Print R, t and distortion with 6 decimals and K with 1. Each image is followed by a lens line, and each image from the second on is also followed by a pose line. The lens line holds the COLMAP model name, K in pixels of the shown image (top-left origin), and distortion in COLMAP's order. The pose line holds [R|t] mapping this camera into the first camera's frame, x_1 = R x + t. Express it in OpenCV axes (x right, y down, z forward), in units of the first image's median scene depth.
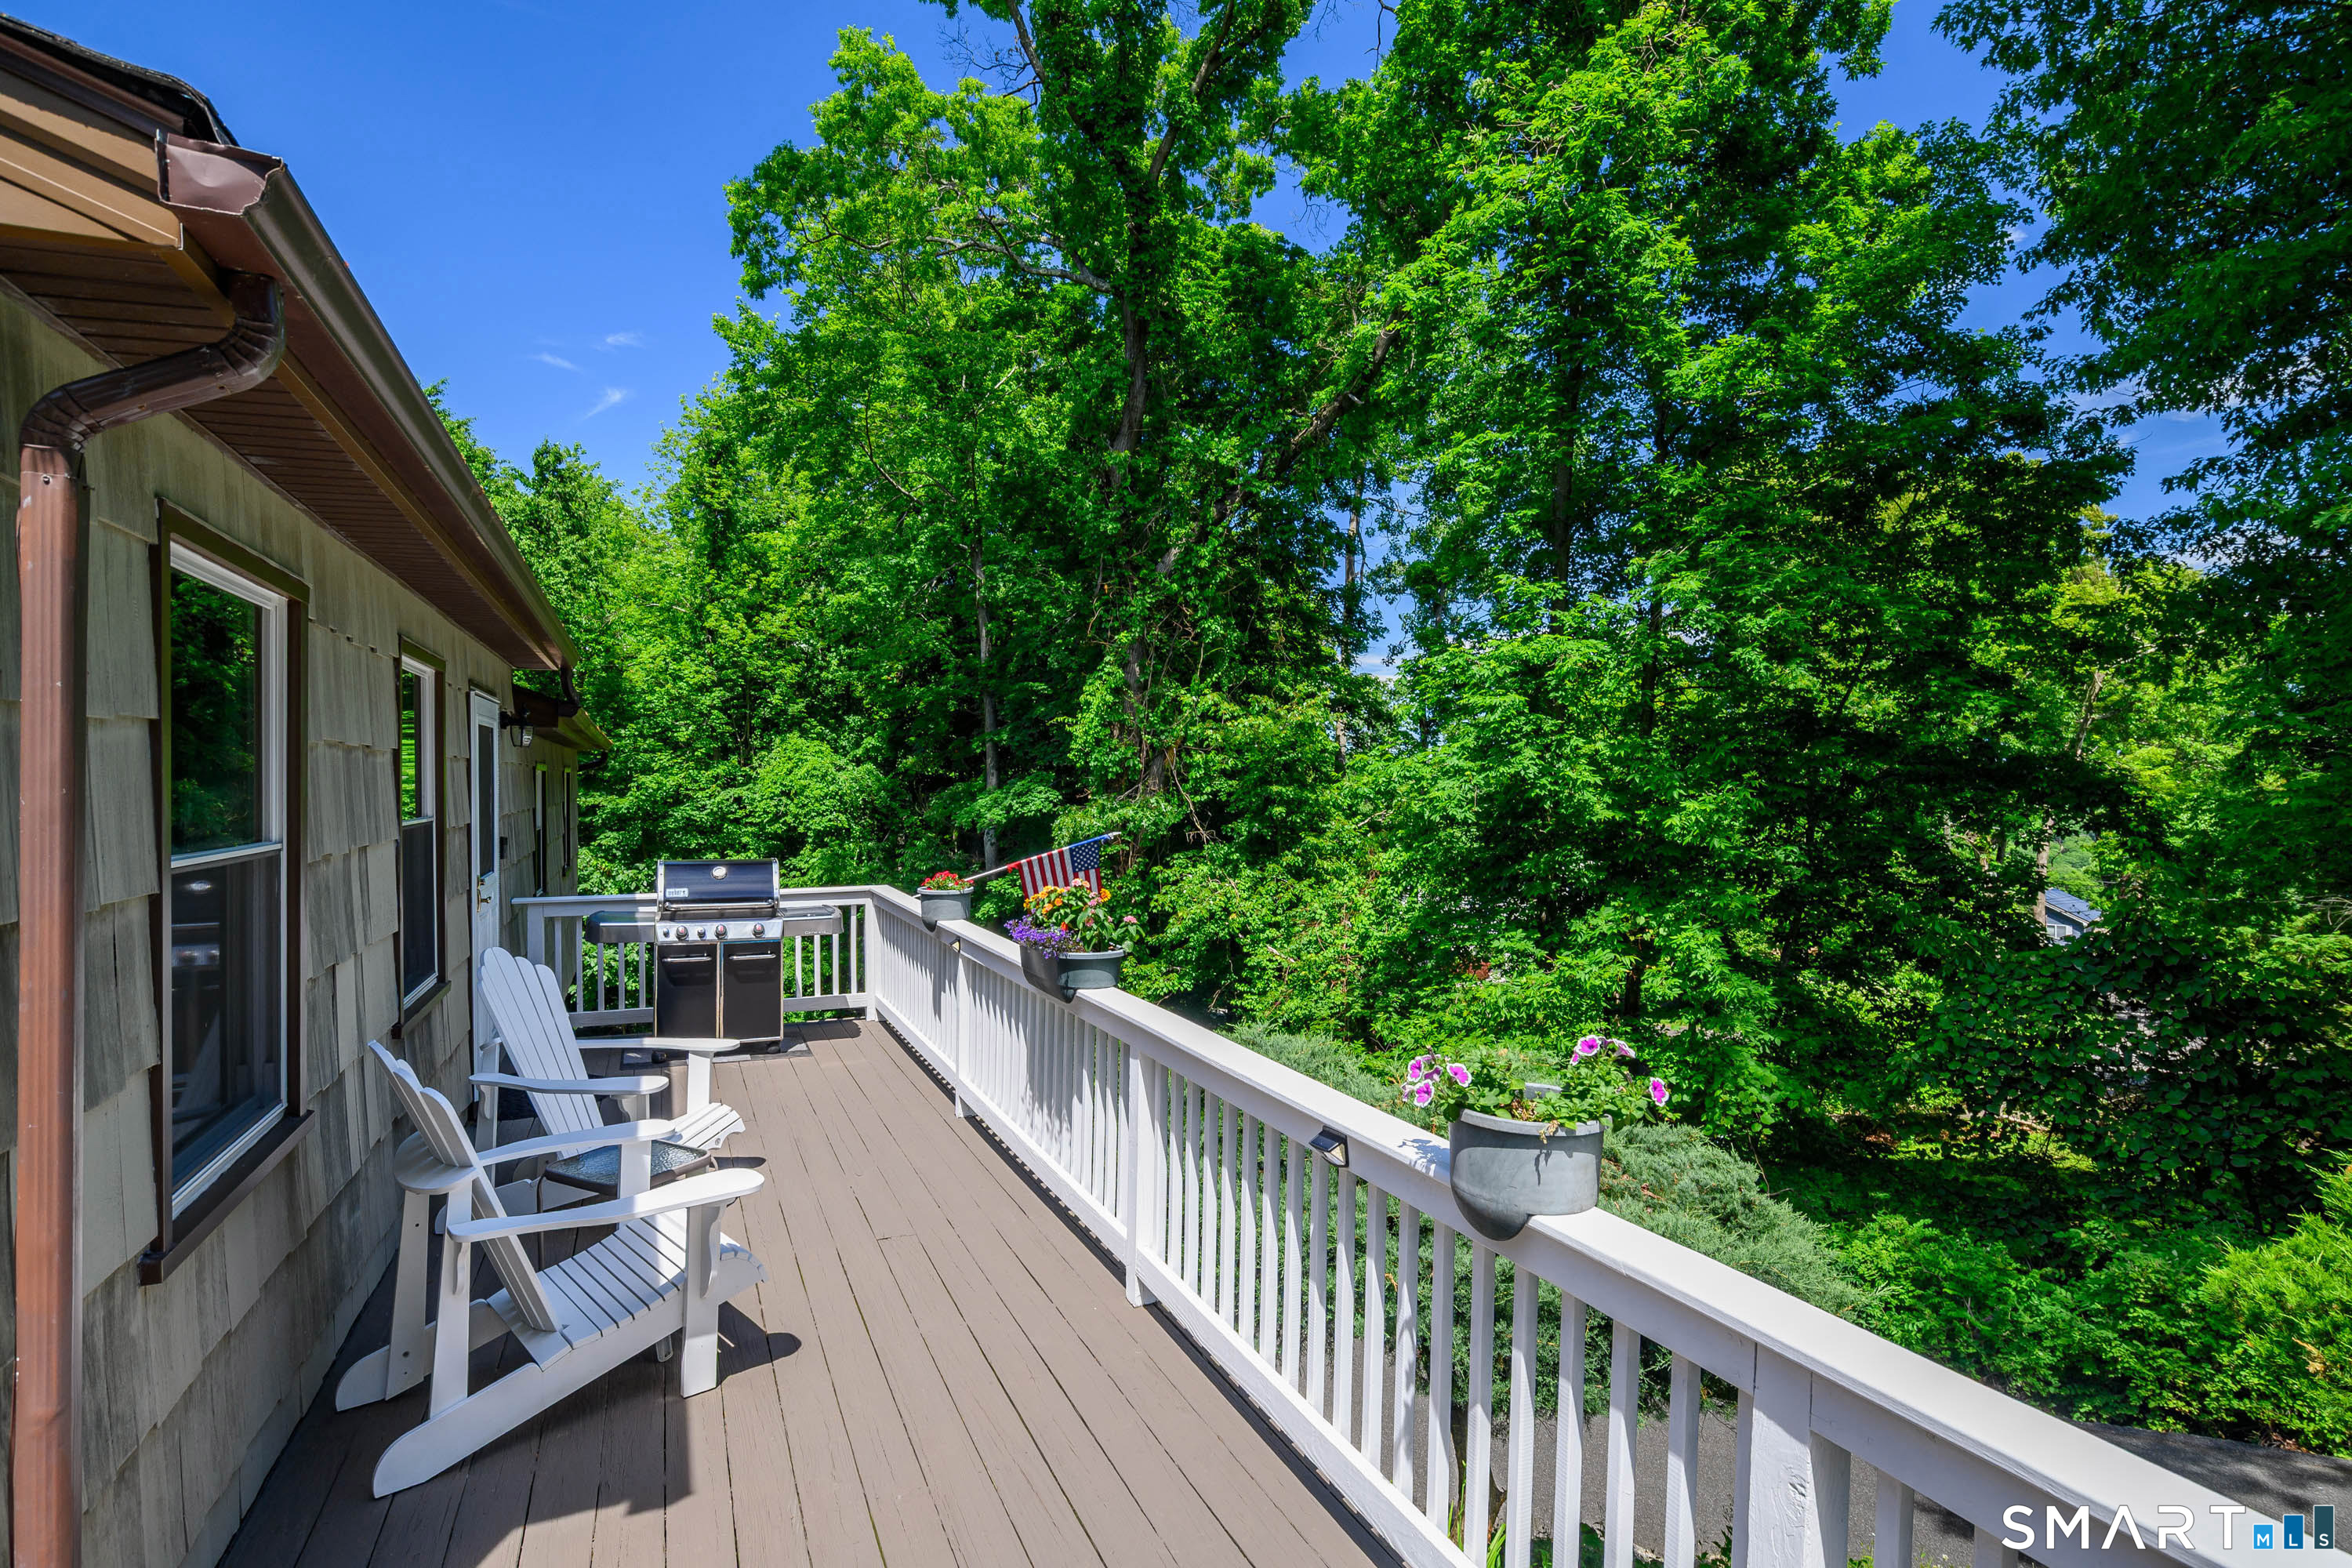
lens RADIAL K [[1216.6, 0, 1160.1], [0, 1216.6, 787.0], [0, 0, 1]] dist [-0.008373, 0.000435]
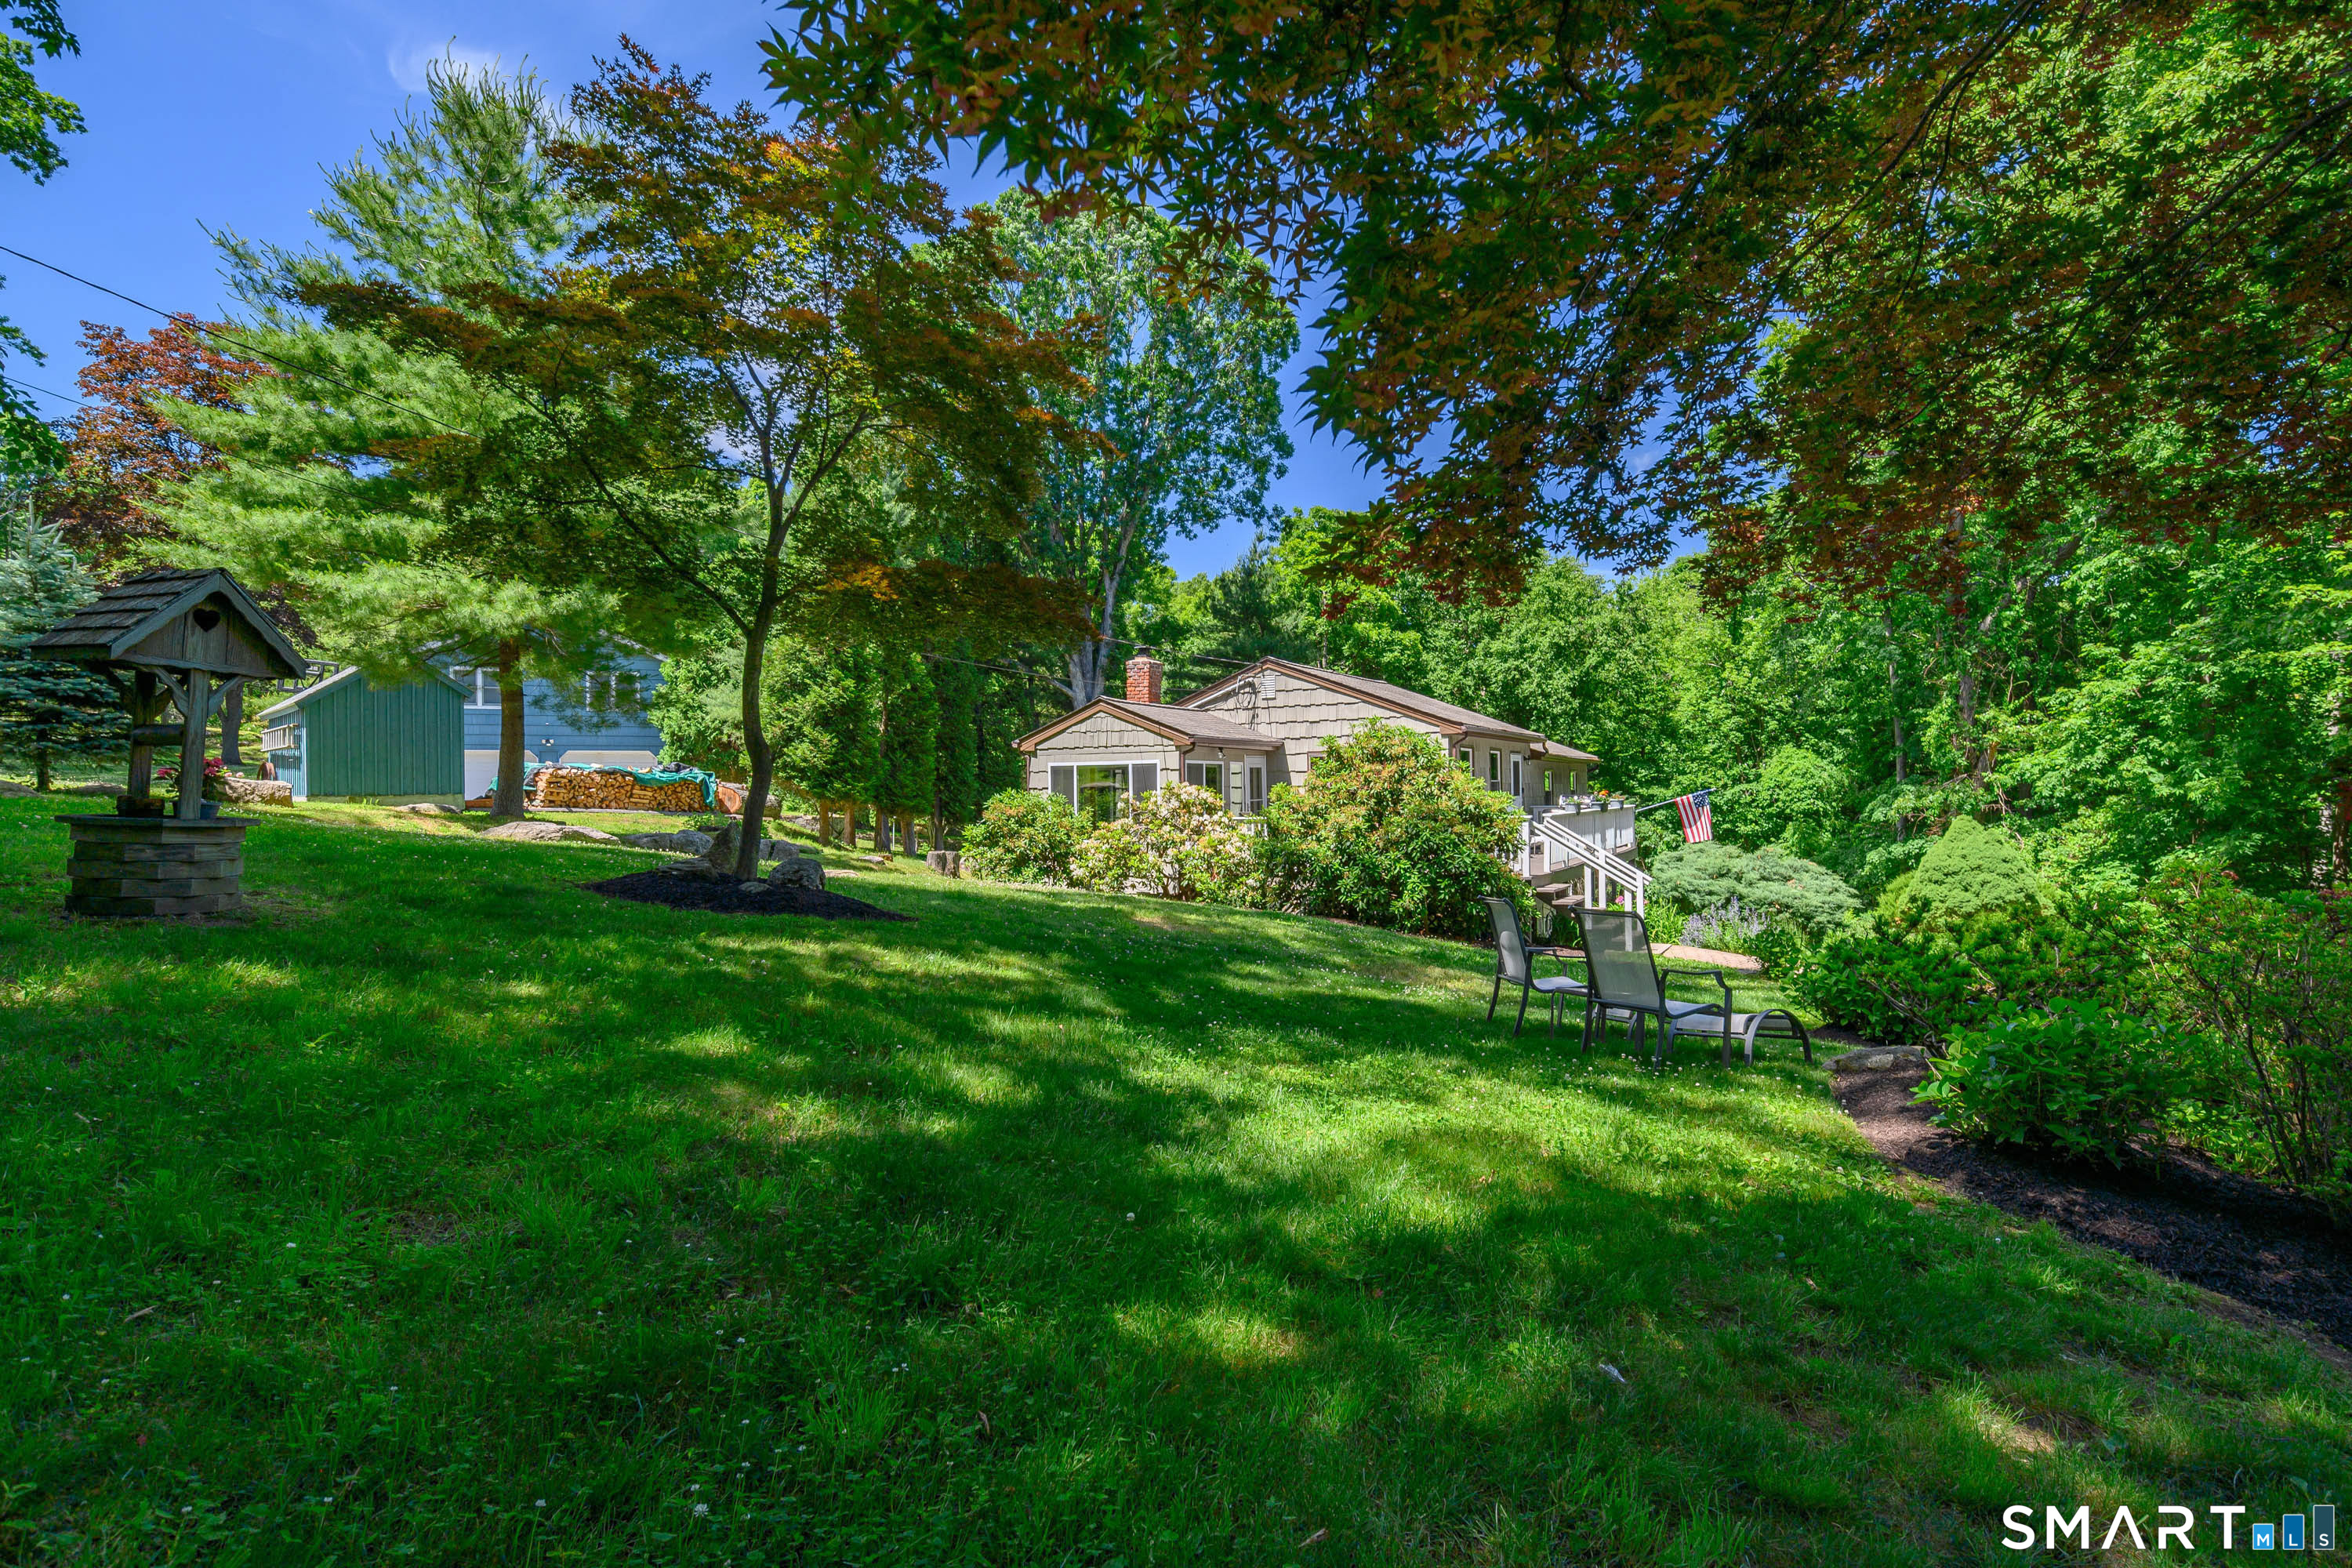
lens RADIAL K [[1216.6, 0, 1169.7], [0, 1216.6, 792.8], [0, 0, 1]] dist [-0.008373, 0.000435]
pose [[0.620526, -0.002578, -0.784182, 1.742091], [0.003992, 0.999992, -0.000129, 0.048608], [0.784176, -0.003051, 0.620531, -2.228946]]
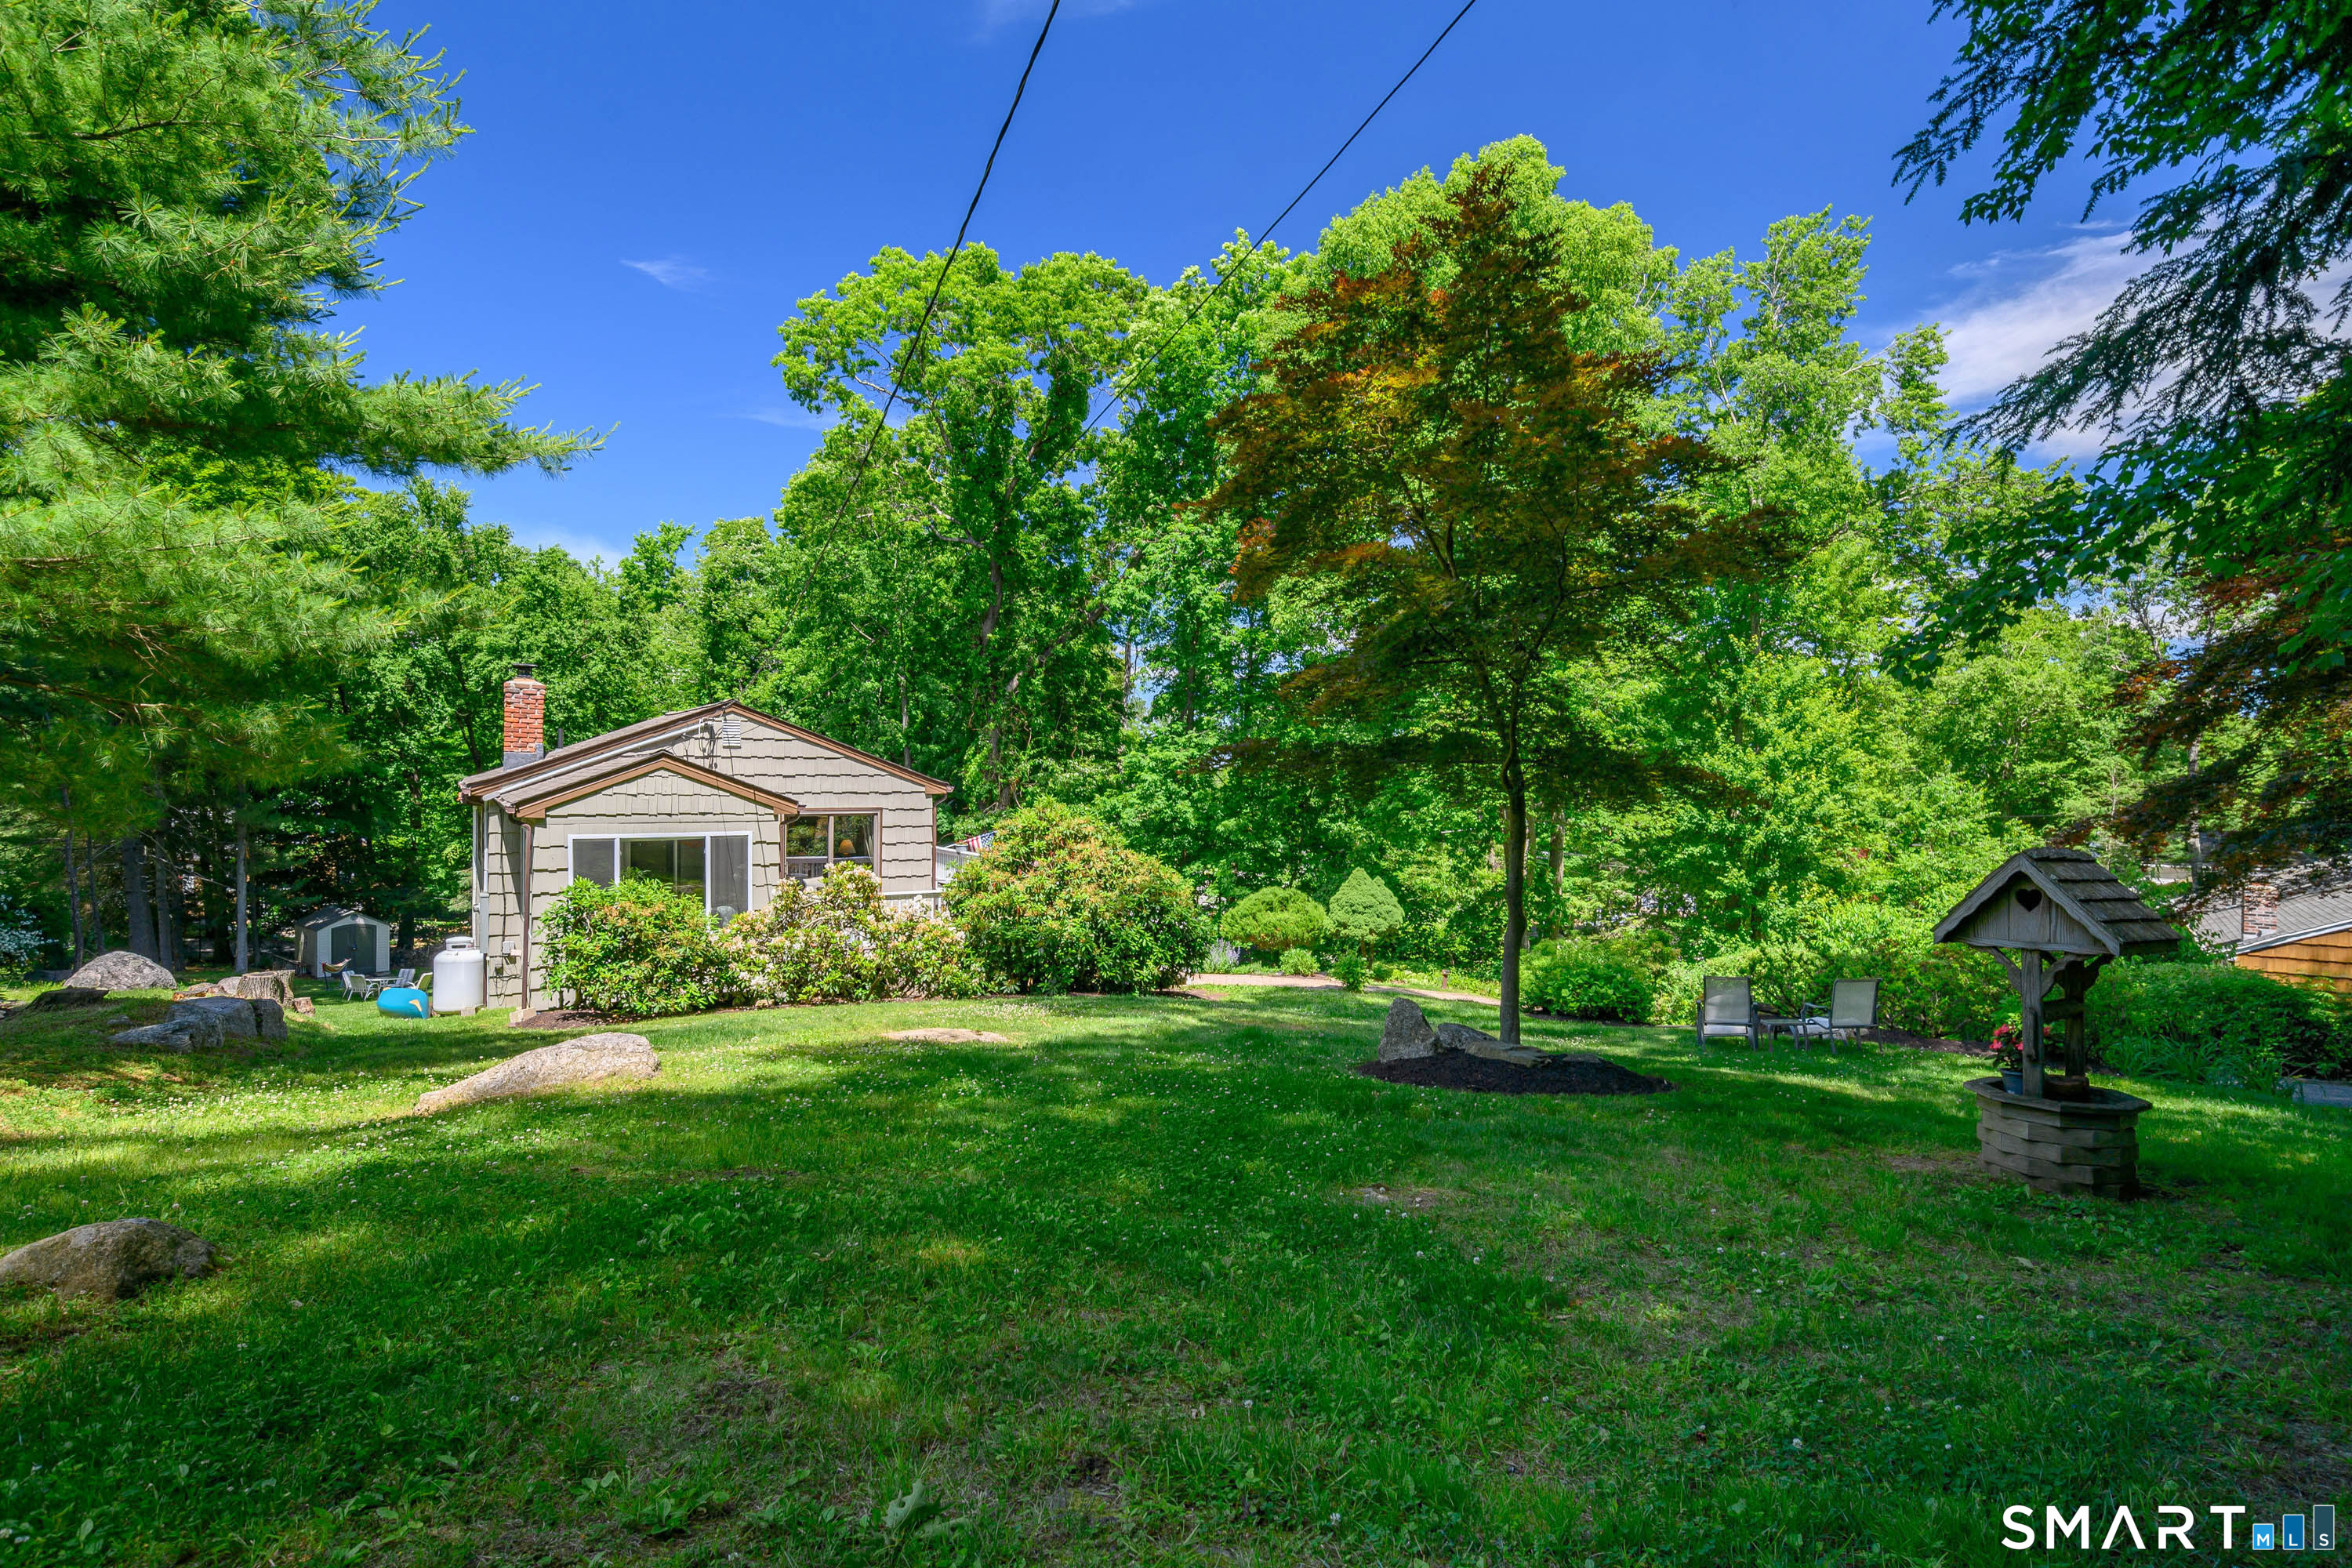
lens RADIAL K [[1216.6, 0, 1185.4], [0, 1216.6, 781.9], [0, 0, 1]] dist [-0.008373, 0.000435]
pose [[0.987913, 0.010215, 0.154672, -0.057140], [-0.010804, 0.999937, 0.002967, -0.143347], [-0.154632, -0.004602, 0.987961, -2.961110]]
